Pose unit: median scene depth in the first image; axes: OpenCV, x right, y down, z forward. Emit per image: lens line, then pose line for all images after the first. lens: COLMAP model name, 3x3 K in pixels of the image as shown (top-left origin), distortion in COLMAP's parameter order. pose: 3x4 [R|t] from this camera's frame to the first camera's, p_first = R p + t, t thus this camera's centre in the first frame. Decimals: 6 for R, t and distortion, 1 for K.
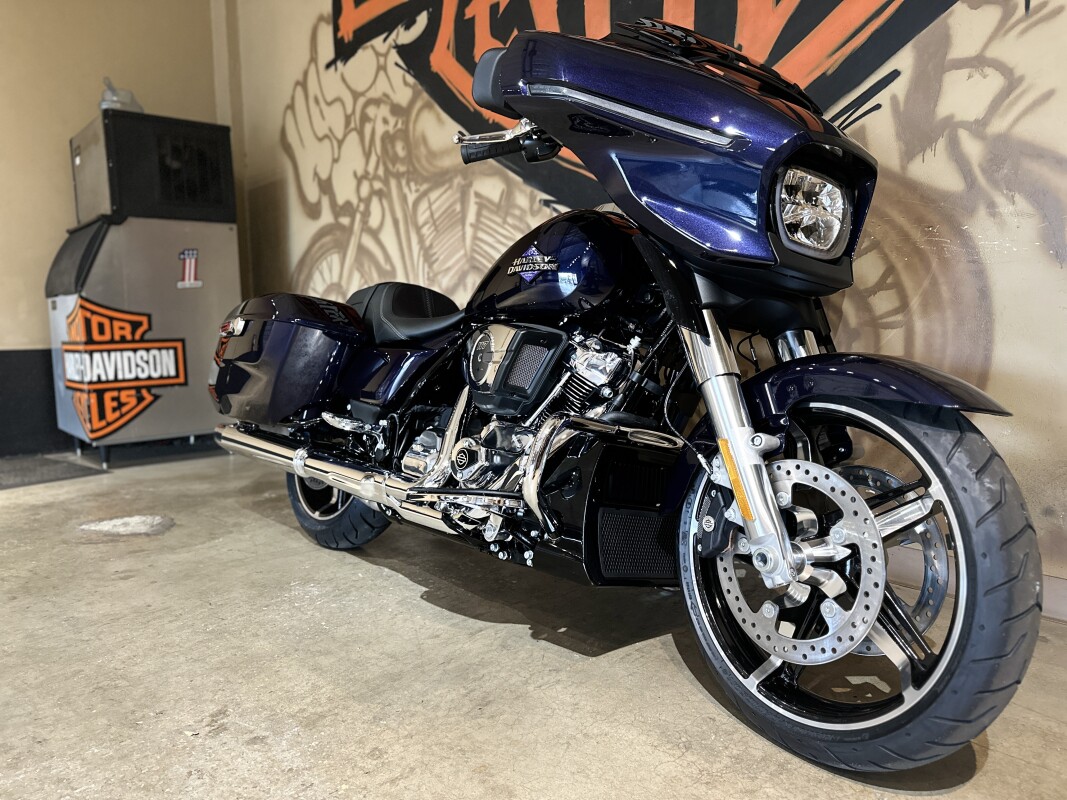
lens RADIAL K [[742.4, 0, 582.6], [0, 742.4, 412.7], [0, 0, 1]] dist [0.081736, -0.129080]
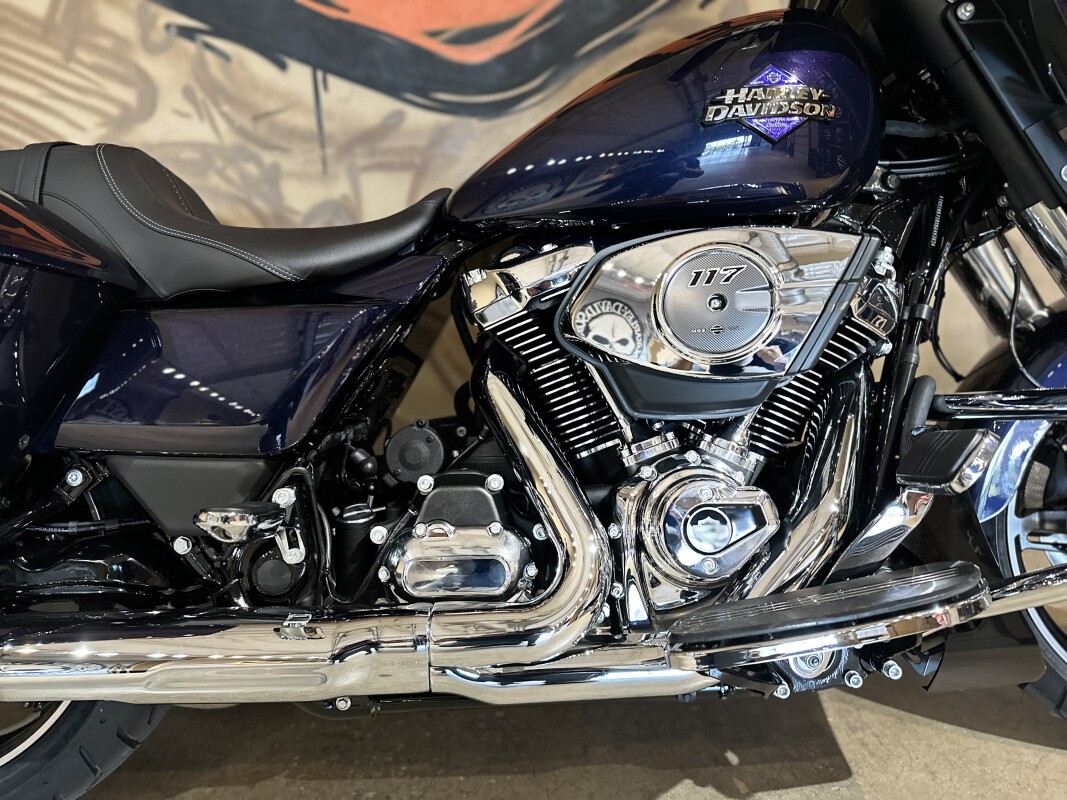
lens RADIAL K [[731.6, 0, 533.5], [0, 731.6, 400.0], [0, 0, 1]] dist [-0.006418, -0.008321]
pose [[0.671160, -0.171888, 0.721109, -0.262646], [0.116243, 0.985116, 0.126628, -0.042699], [-0.732142, -0.001163, 0.681151, 0.376020]]
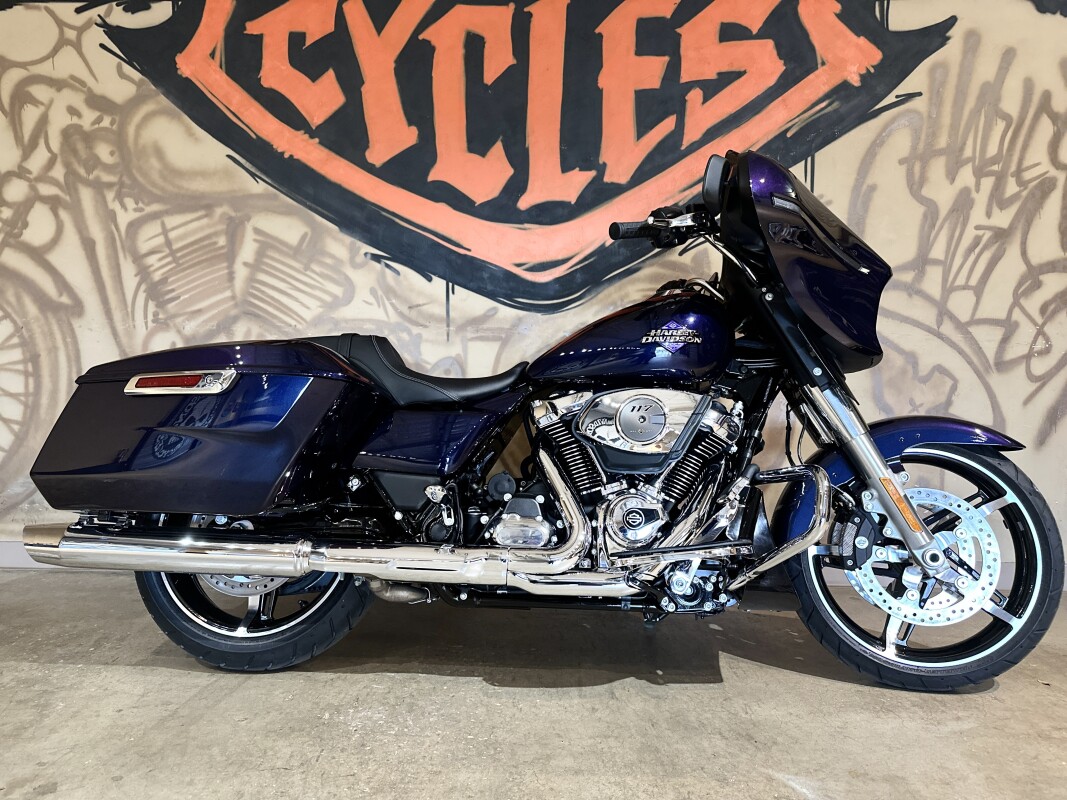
lens RADIAL K [[736.1, 0, 535.9], [0, 736.1, 408.6], [0, 0, 1]] dist [0.002281, -0.006217]
pose [[0.717024, -0.002976, 0.697043, -0.467623], [0.057635, 0.996820, -0.055032, -0.021353], [-0.694662, 0.079634, 0.714915, 0.173851]]
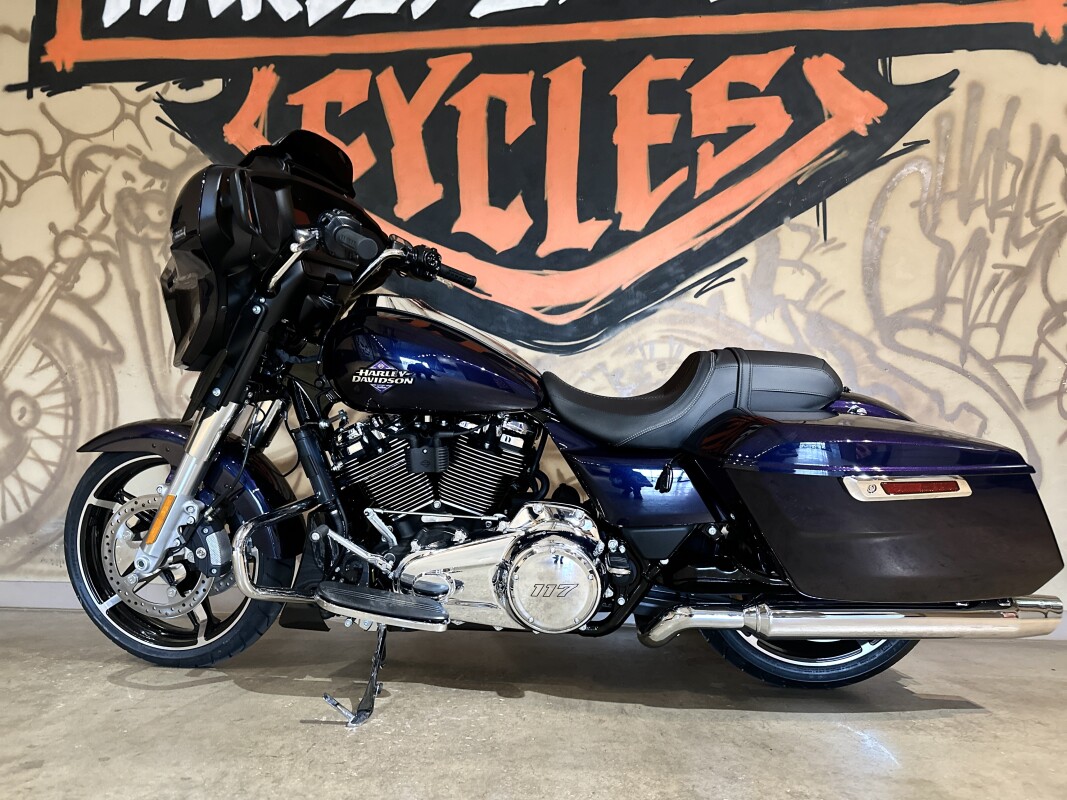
lens RADIAL K [[736.1, 0, 535.9], [0, 736.1, 408.6], [0, 0, 1]] dist [0.002281, -0.006217]
pose [[0.752796, 0.082252, 0.653095, -0.452740], [0.053949, 0.981115, -0.185748, 0.038269], [-0.656039, 0.175064, 0.734142, 0.163911]]
